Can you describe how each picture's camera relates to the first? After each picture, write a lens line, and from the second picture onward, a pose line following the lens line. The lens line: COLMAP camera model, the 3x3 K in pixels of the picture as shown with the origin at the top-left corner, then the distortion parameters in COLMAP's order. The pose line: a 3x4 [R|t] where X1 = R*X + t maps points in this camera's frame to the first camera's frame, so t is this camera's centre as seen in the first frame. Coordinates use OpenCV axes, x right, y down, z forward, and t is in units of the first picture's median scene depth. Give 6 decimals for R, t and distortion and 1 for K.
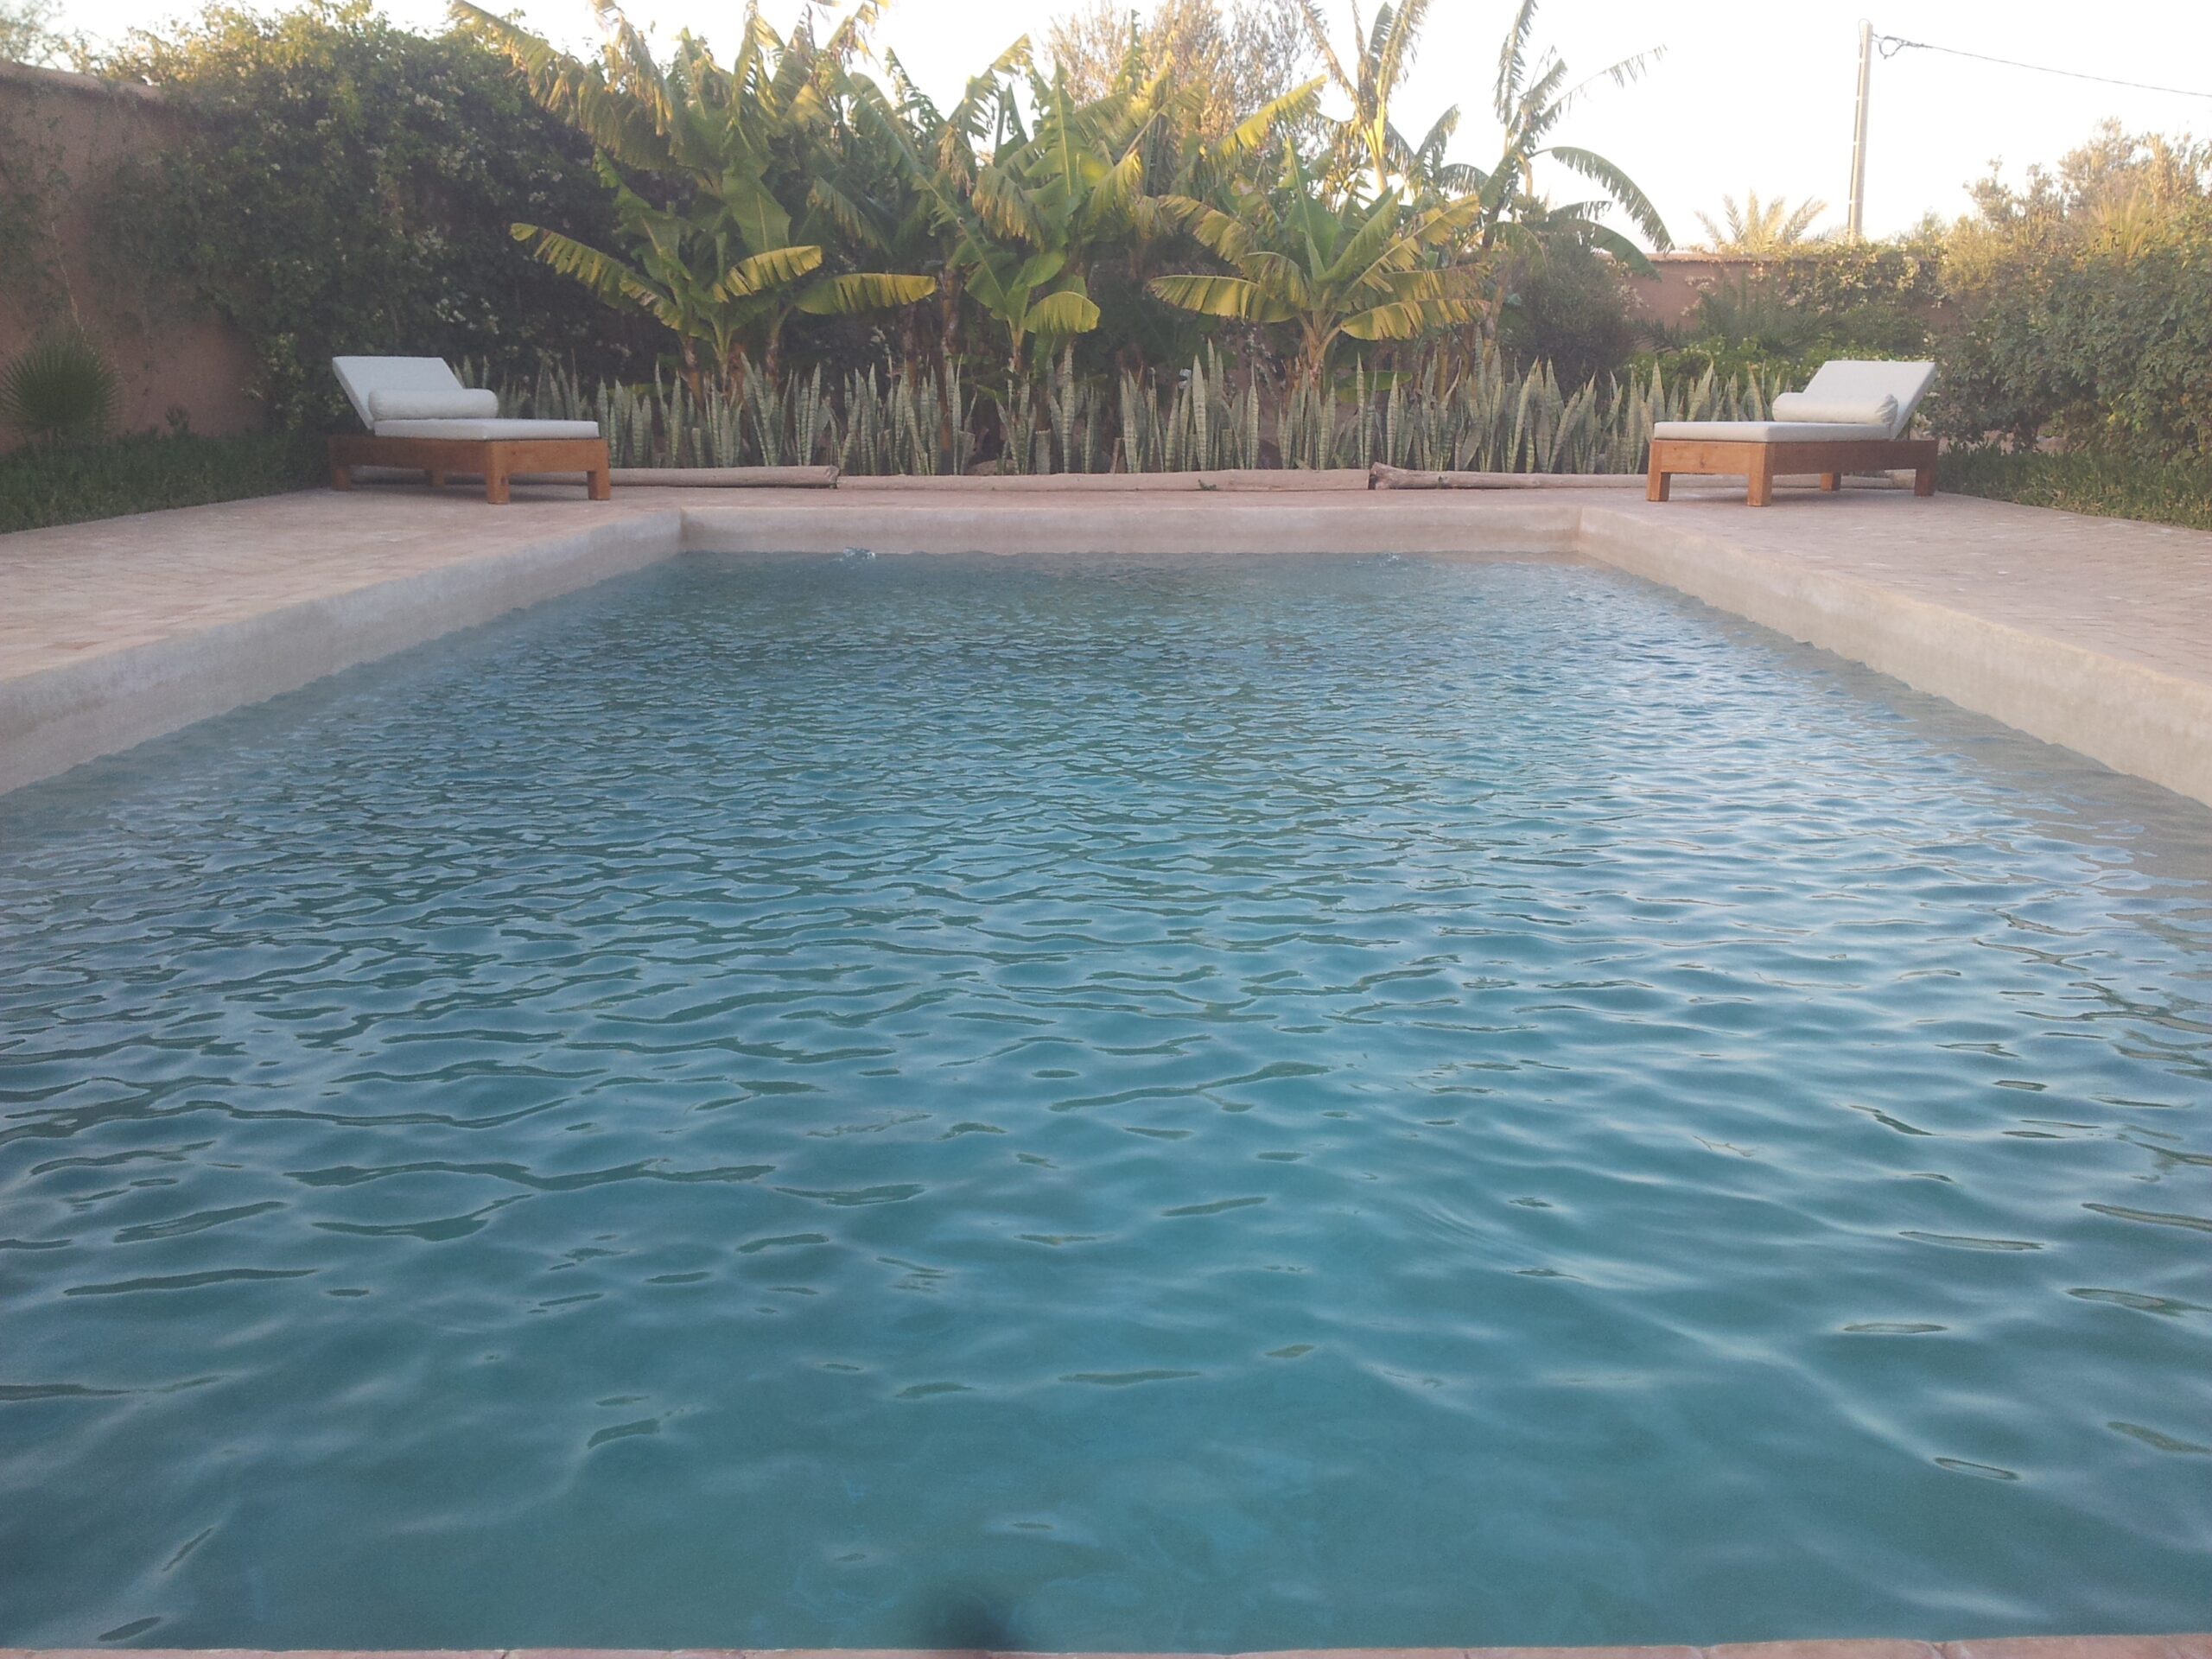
lens RADIAL K [[1862.8, 0, 1140.2], [0, 1862.8, 838.2], [0, 0, 1]] dist [0.065440, -0.198441]
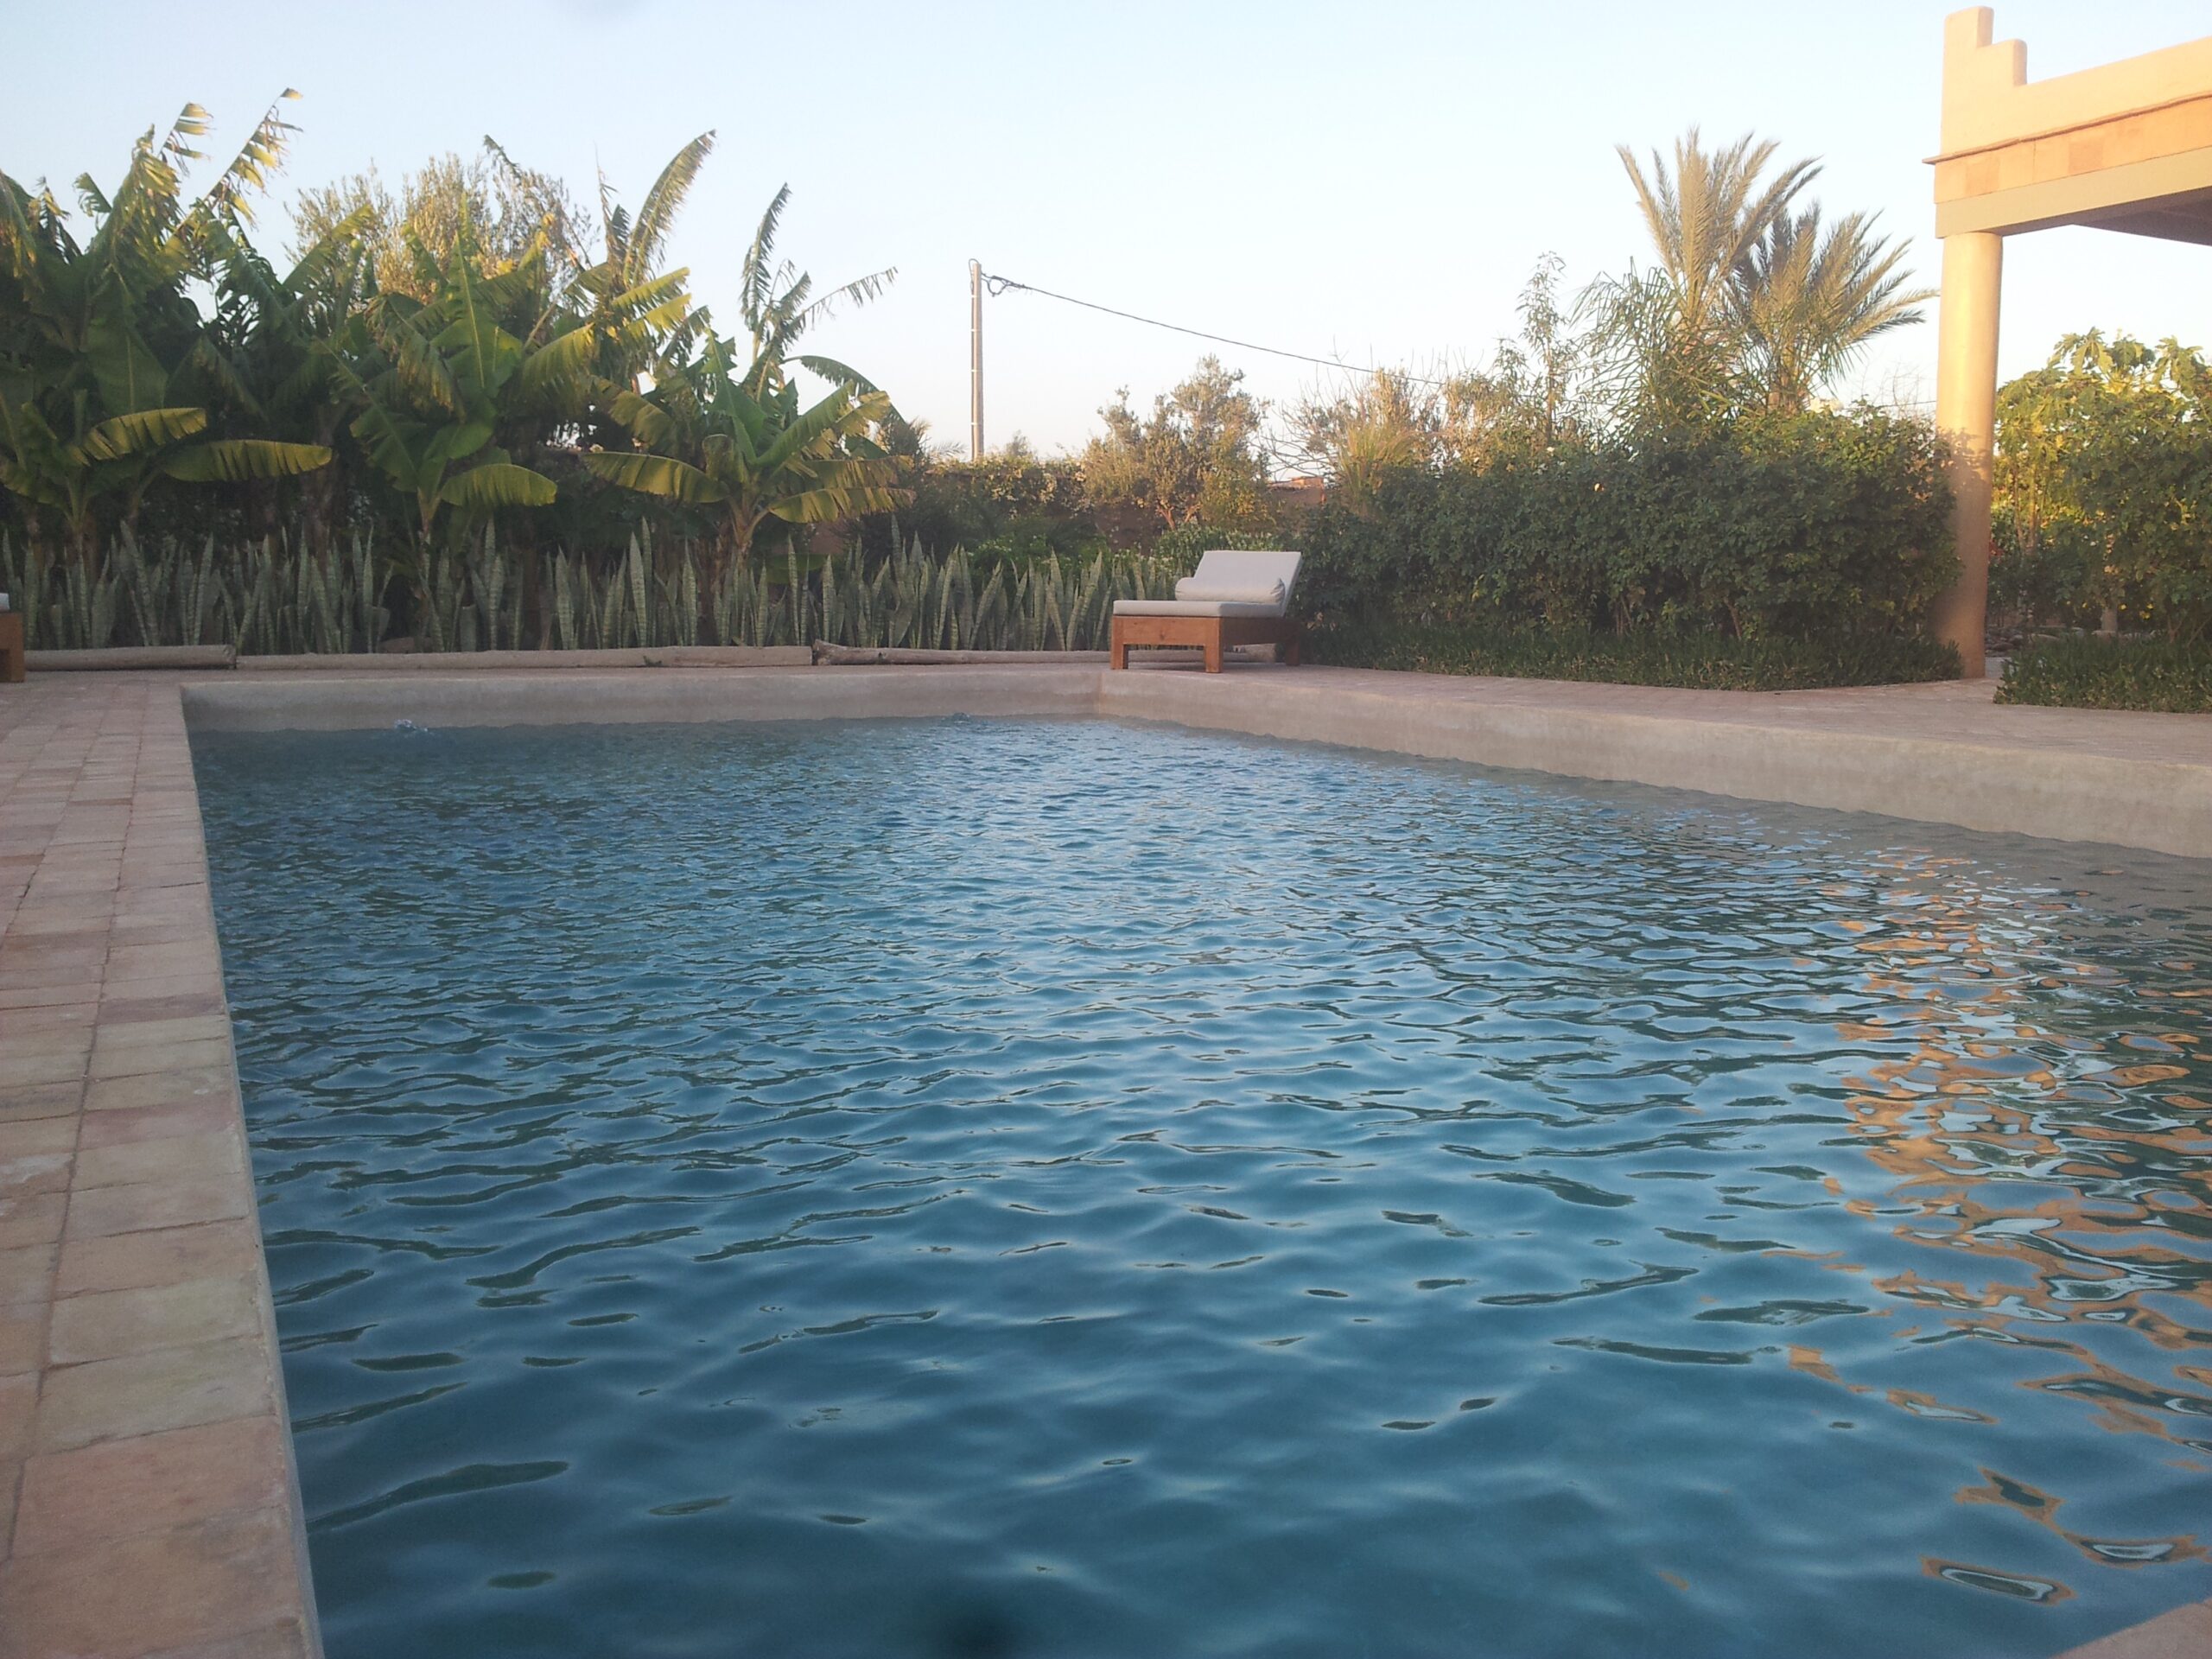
lens RADIAL K [[1862.8, 0, 1140.2], [0, 1862.8, 838.2], [0, 0, 1]] dist [0.065440, -0.198441]
pose [[0.902678, -0.048275, 0.427601, -0.155348], [0.092334, 0.992272, -0.082895, 0.008116], [-0.420295, 0.114309, 0.900159, 0.017256]]
